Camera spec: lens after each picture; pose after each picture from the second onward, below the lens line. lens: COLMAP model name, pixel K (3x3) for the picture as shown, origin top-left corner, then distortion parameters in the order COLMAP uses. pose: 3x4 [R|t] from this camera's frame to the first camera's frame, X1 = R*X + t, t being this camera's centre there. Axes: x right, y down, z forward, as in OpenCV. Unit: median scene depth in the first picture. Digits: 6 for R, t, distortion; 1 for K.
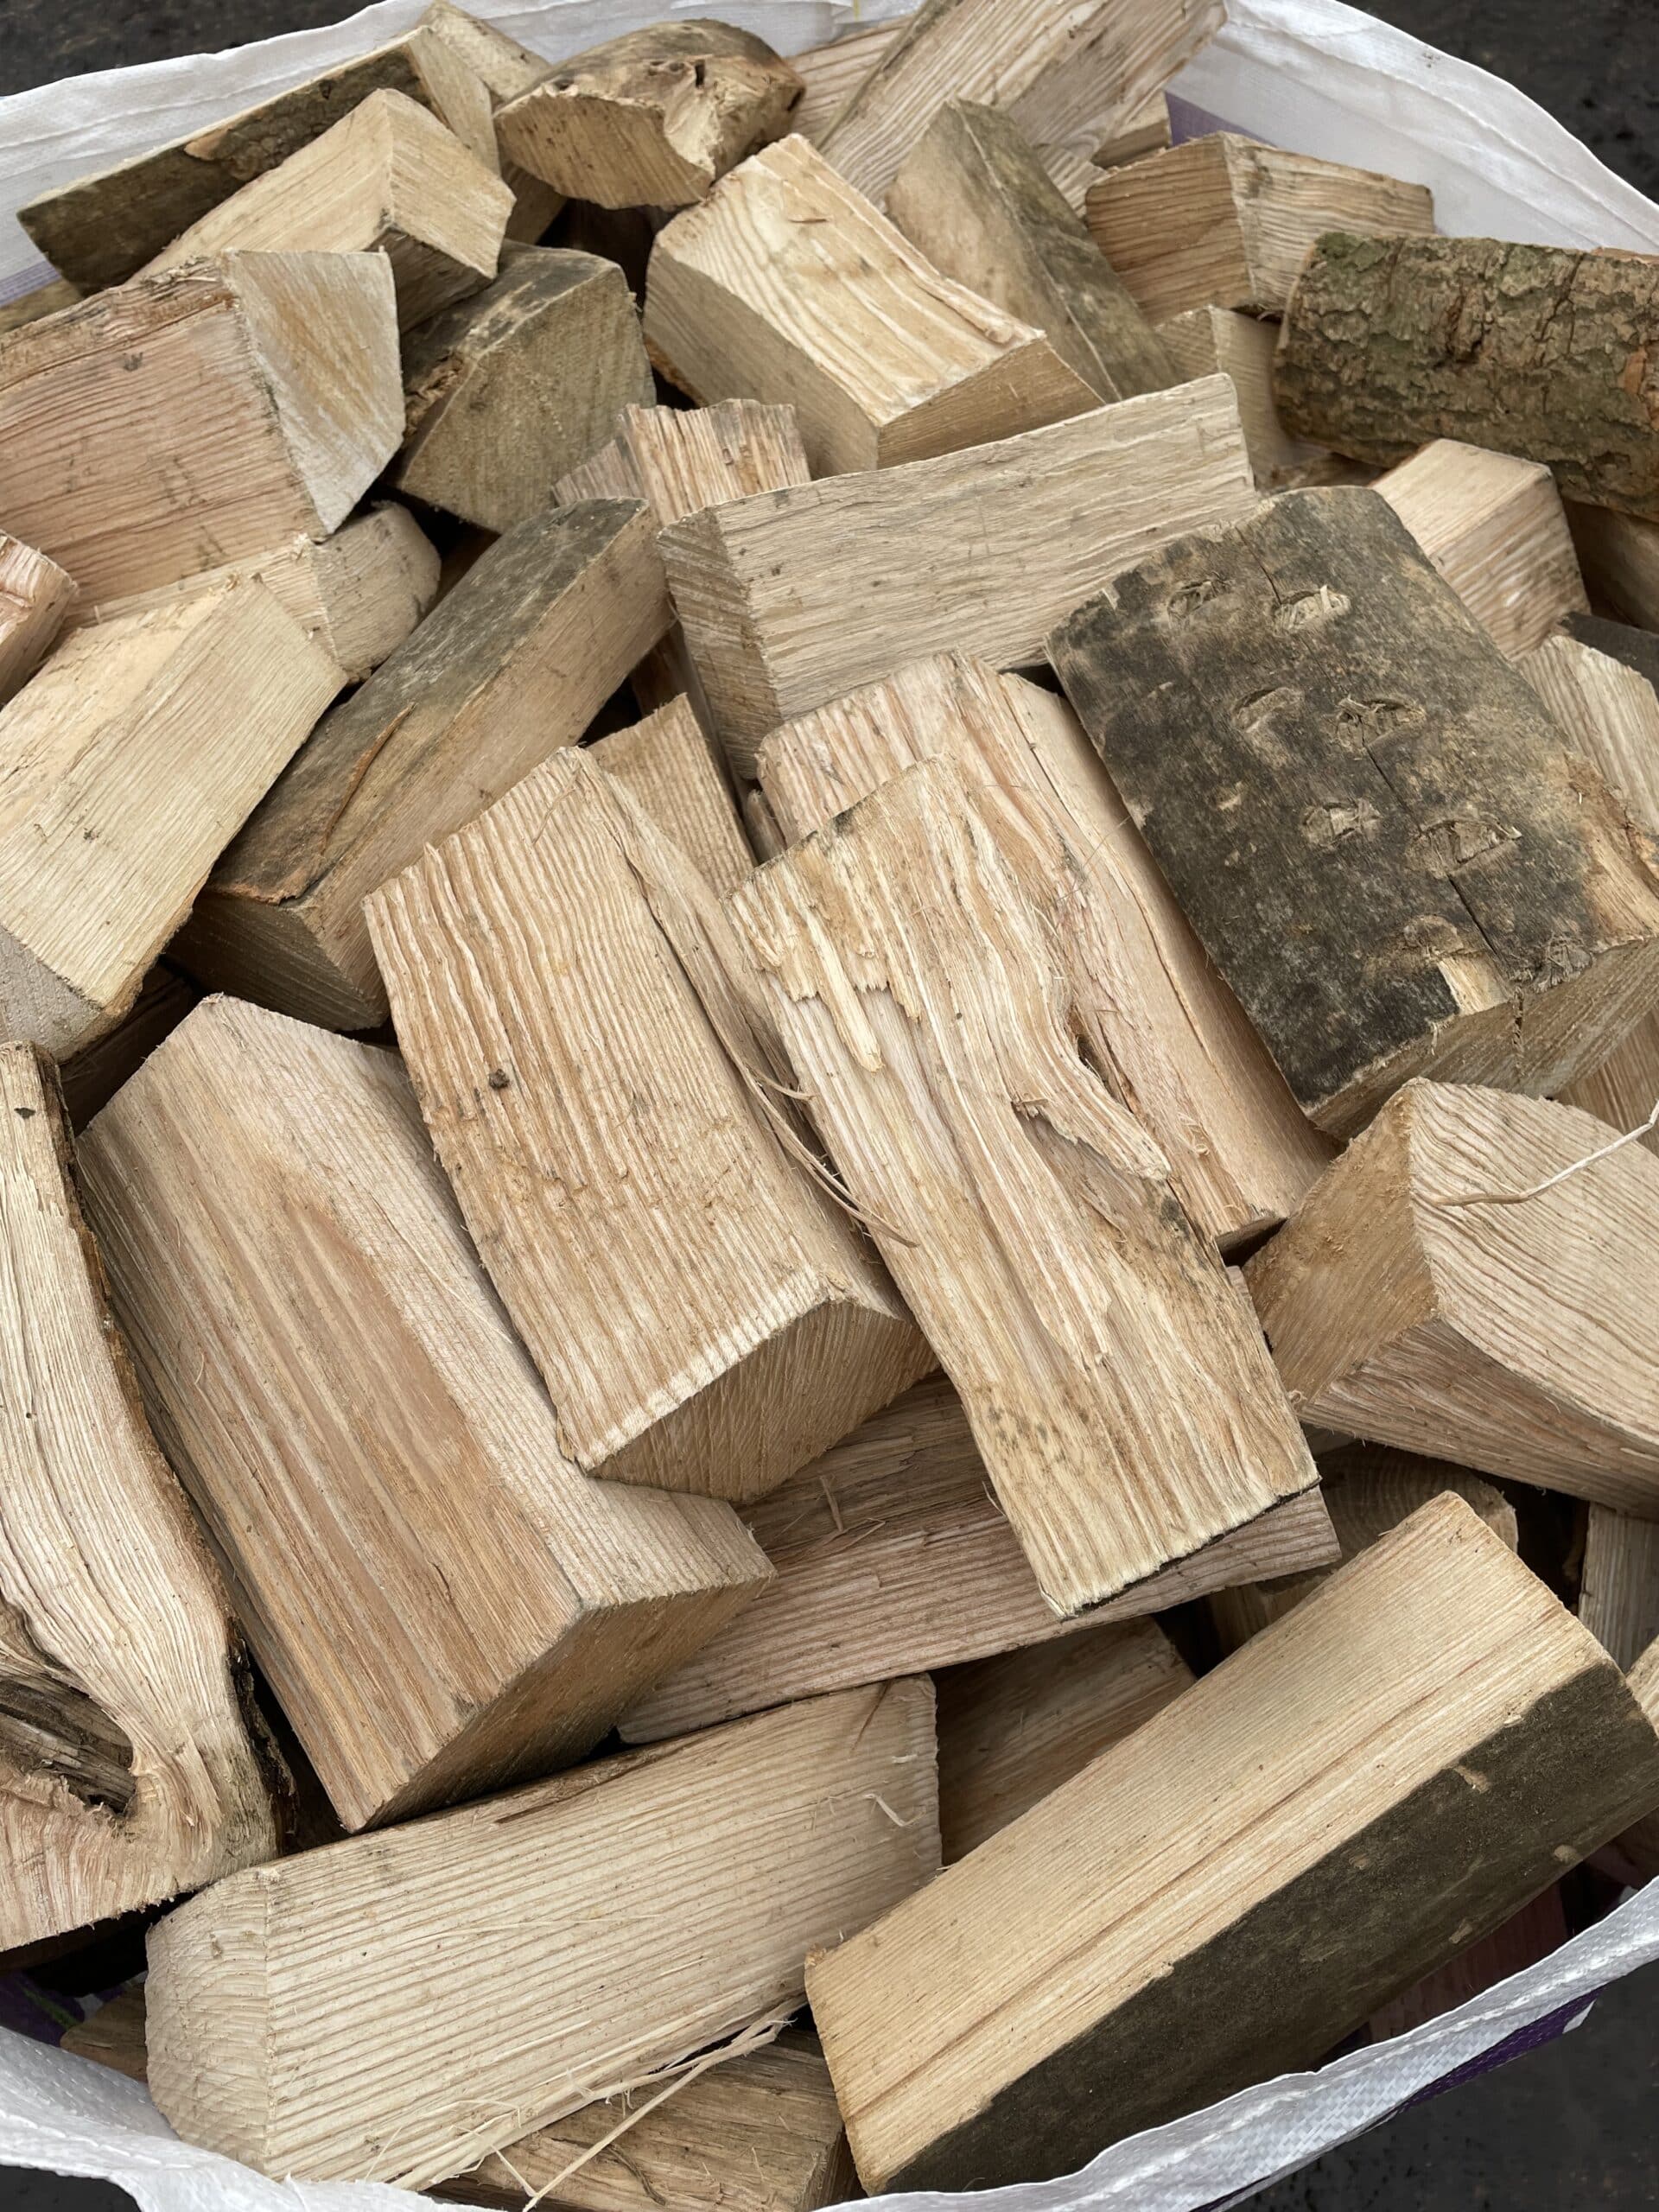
lens RADIAL K [[1675.9, 0, 830.7], [0, 1675.9, 1105.4], [0, 0, 1]] dist [0.002592, 0.000562]
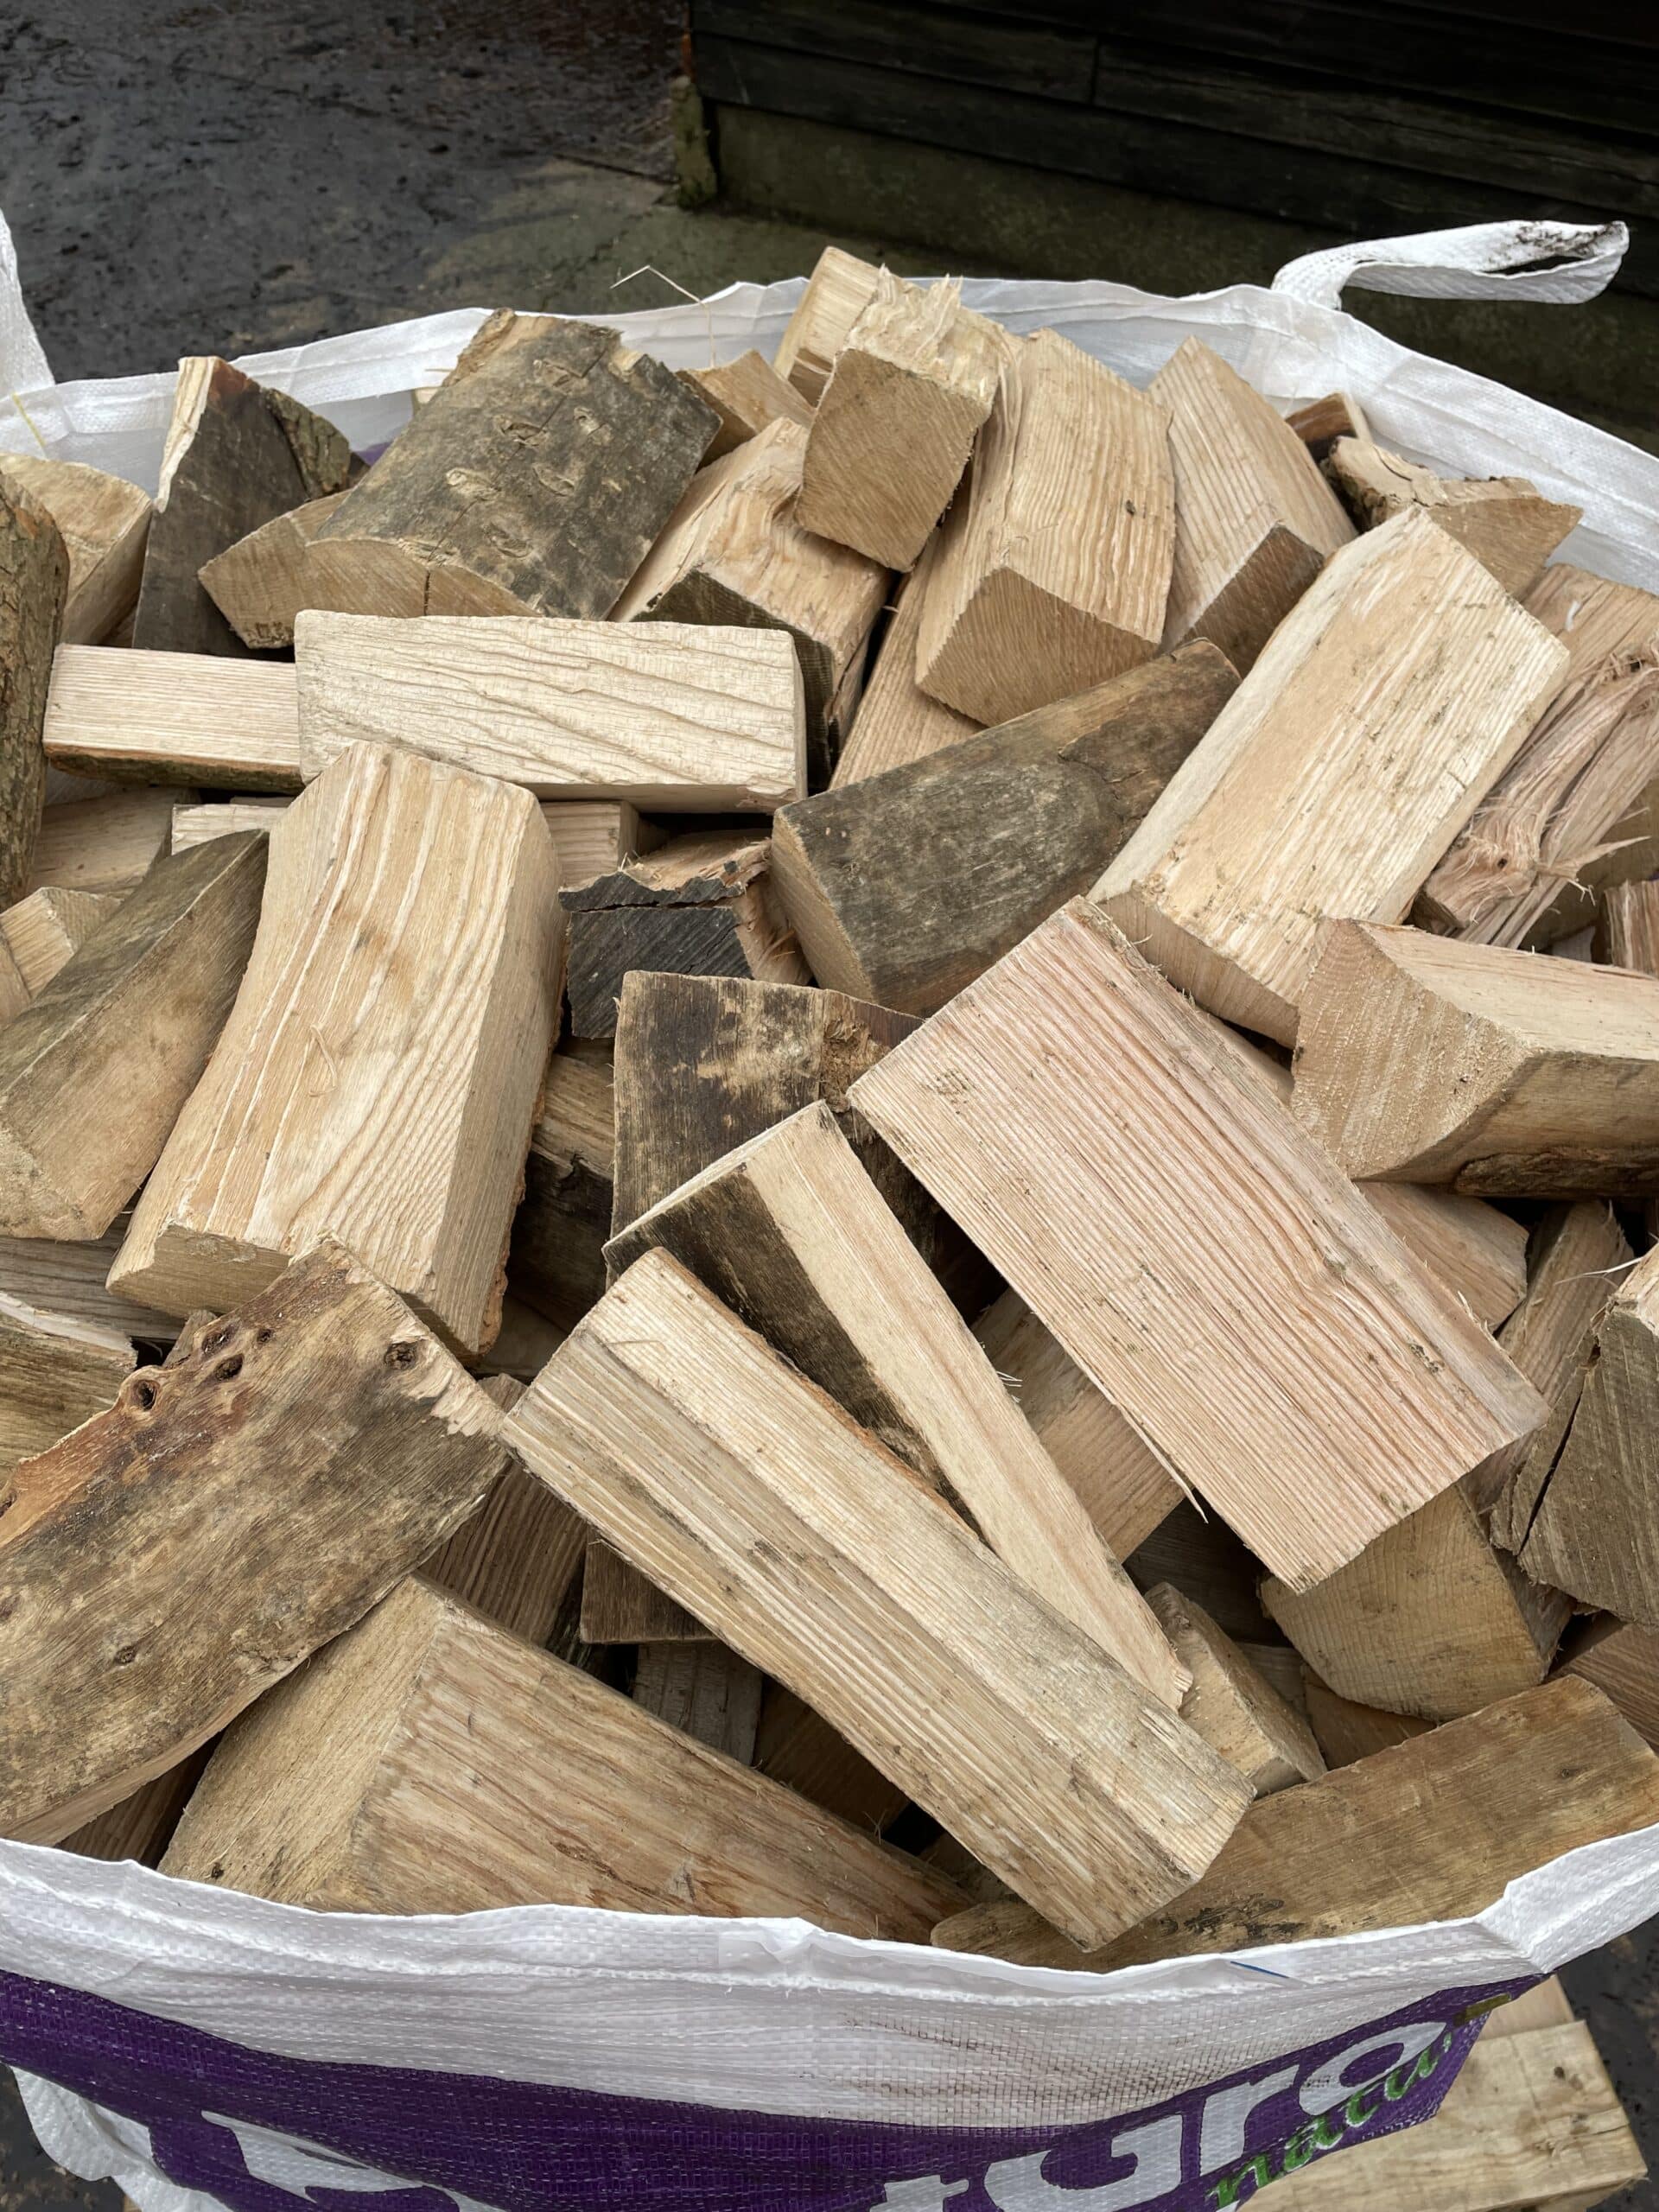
lens RADIAL K [[1675.9, 0, 830.6], [0, 1675.9, 1106.5], [0, 0, 1]] dist [0.002592, 0.000562]
pose [[-0.853951, -0.387138, 0.347696, -0.673570], [0.437968, -0.173926, 0.882006, -1.529379], [-0.280984, 0.905469, 0.318078, 0.967686]]
